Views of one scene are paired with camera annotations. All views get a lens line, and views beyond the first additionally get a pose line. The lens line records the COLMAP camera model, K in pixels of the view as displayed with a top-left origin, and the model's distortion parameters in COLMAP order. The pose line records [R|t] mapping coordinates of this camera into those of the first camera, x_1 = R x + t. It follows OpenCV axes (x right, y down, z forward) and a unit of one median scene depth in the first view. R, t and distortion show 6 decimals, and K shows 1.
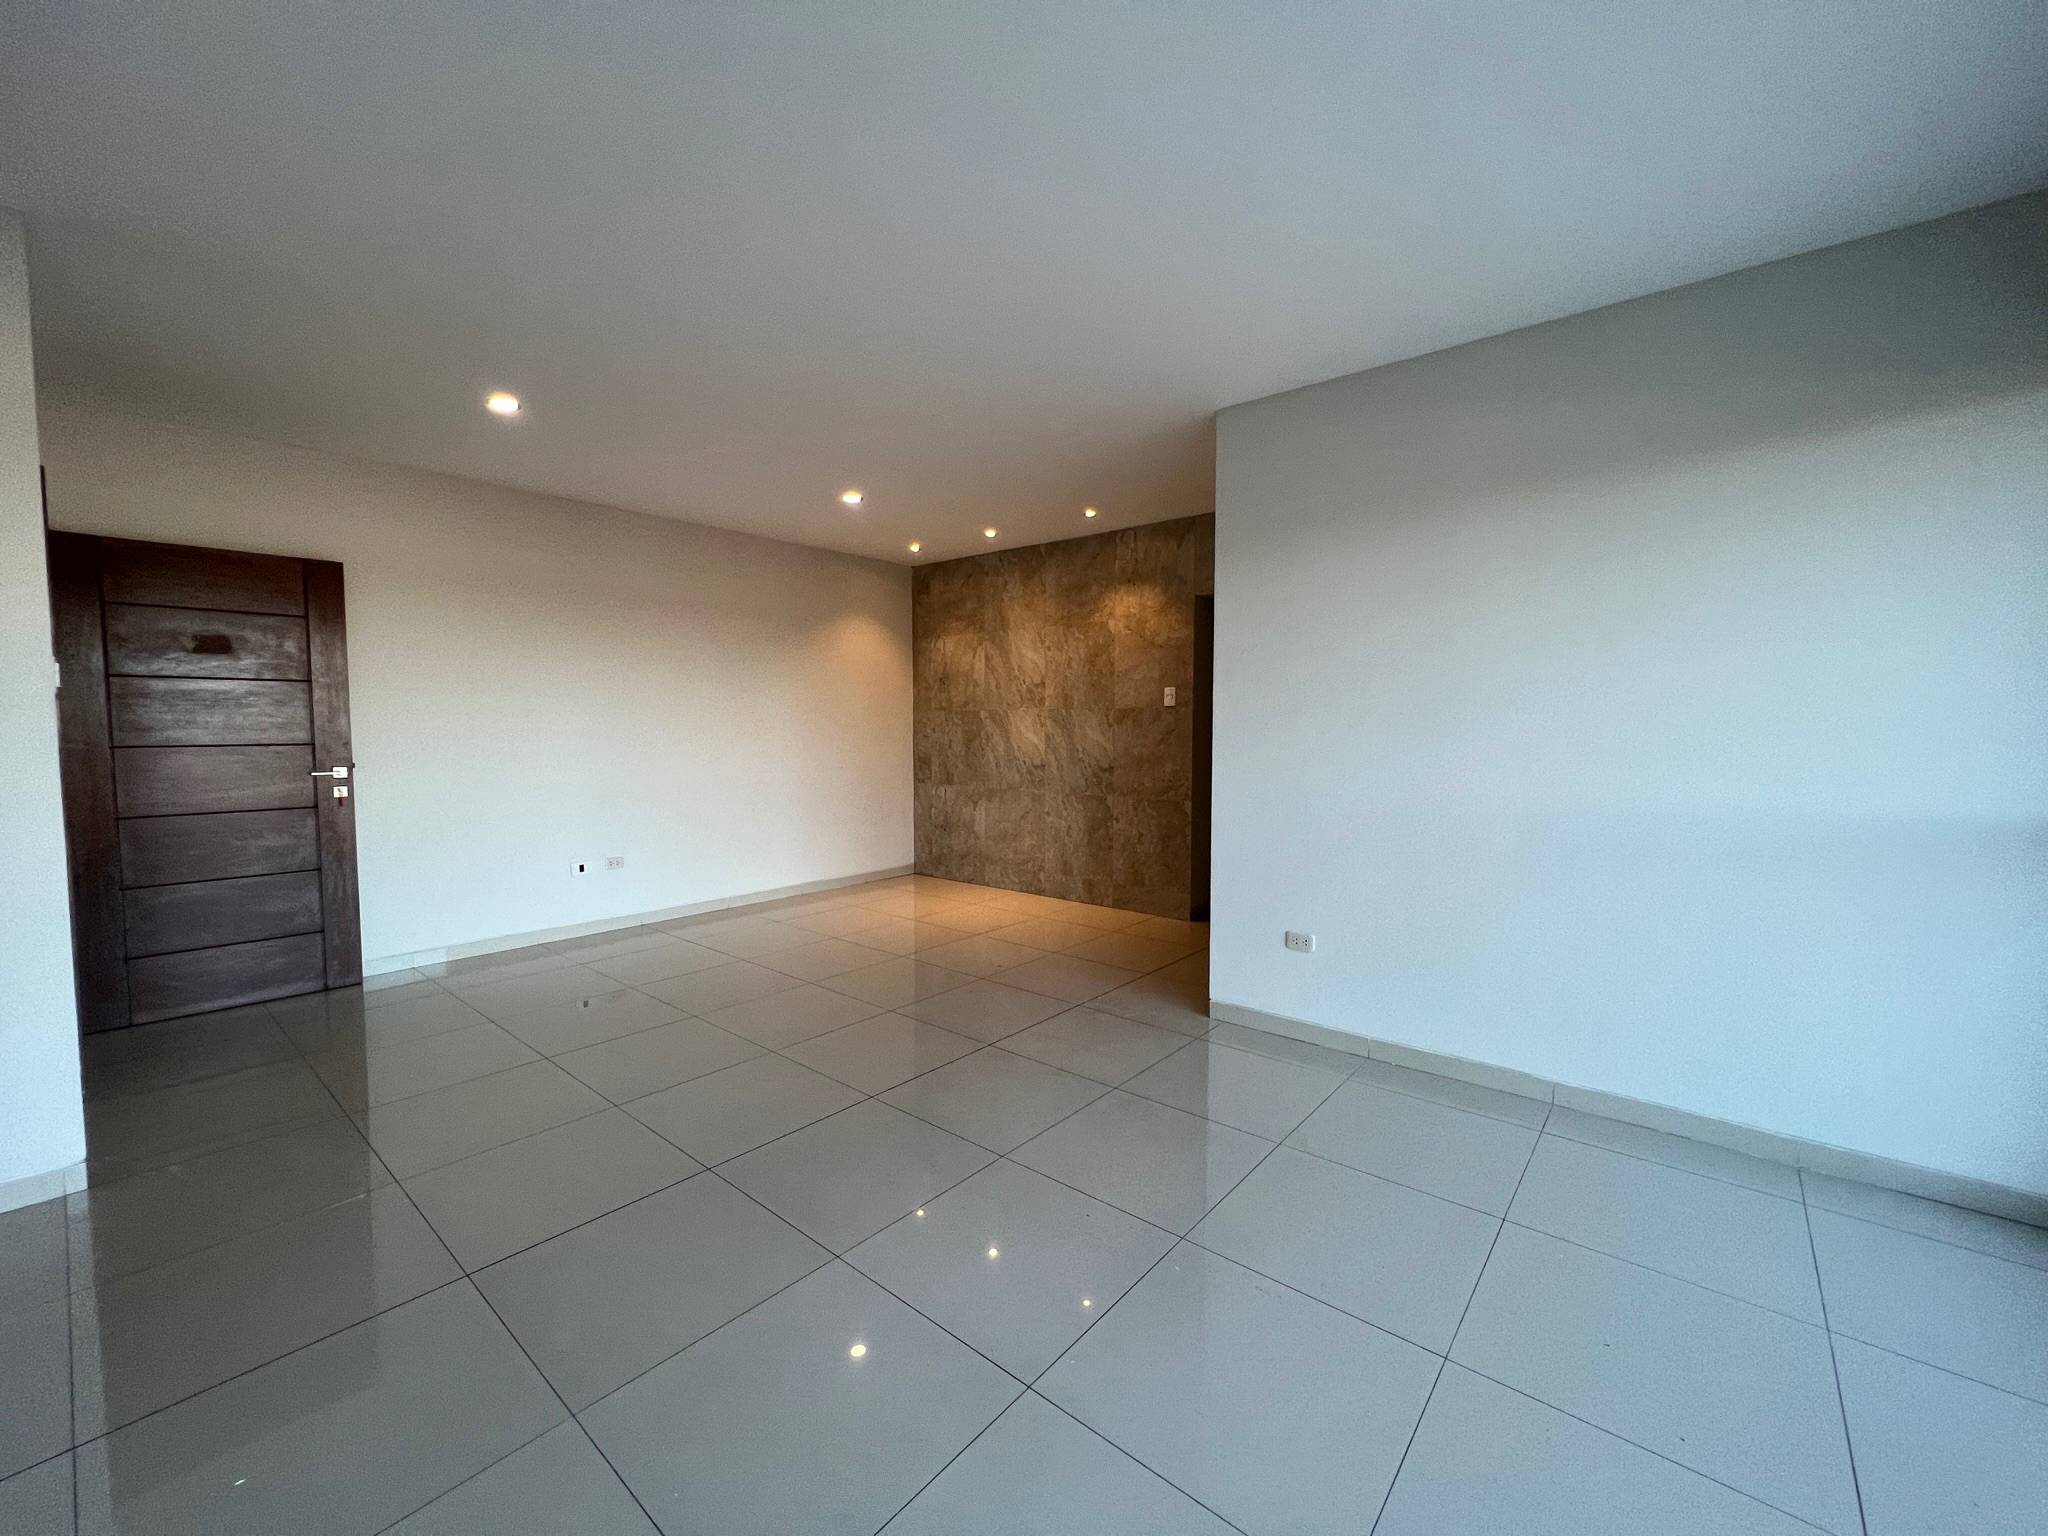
lens RADIAL K [[822.3, 0, 1024.0], [0, 822.3, 768.0], [0, 0, 1]] dist [-0.000791, -0.000039]
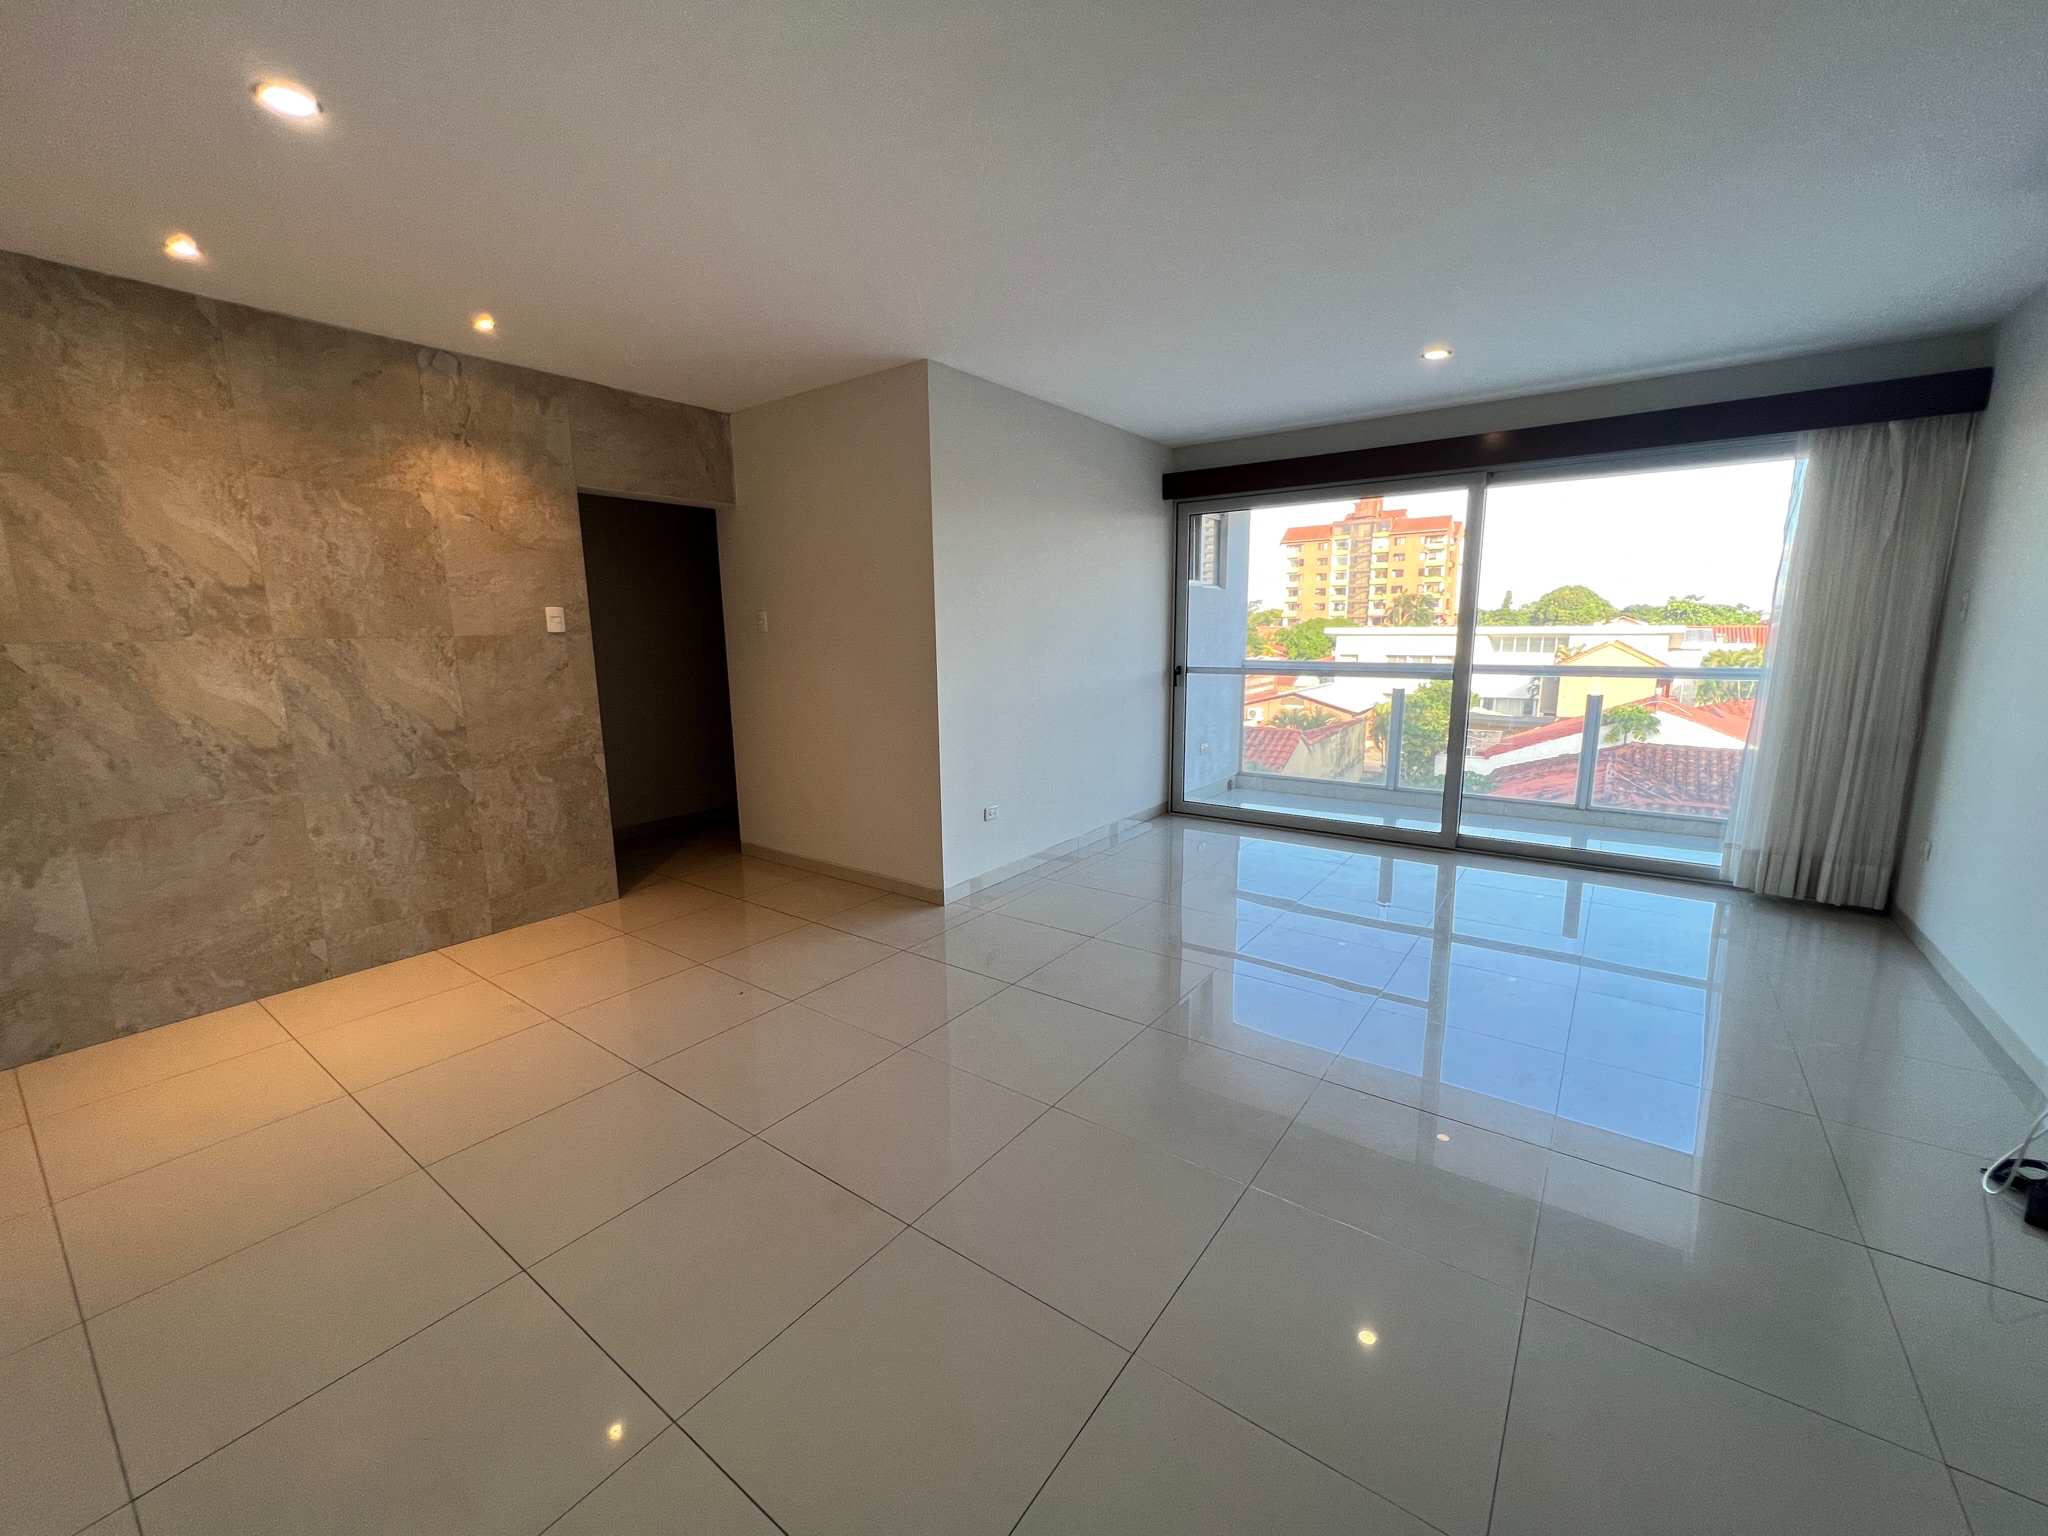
lens RADIAL K [[822.3, 0, 1024.0], [0, 822.3, 768.0], [0, 0, 1]] dist [-0.000791, -0.000039]
pose [[-0.069641, -0.171076, 0.982794, -0.557054], [0.067583, 0.982113, 0.175746, -0.052538], [-0.995280, 0.078659, -0.056834, 0.584136]]
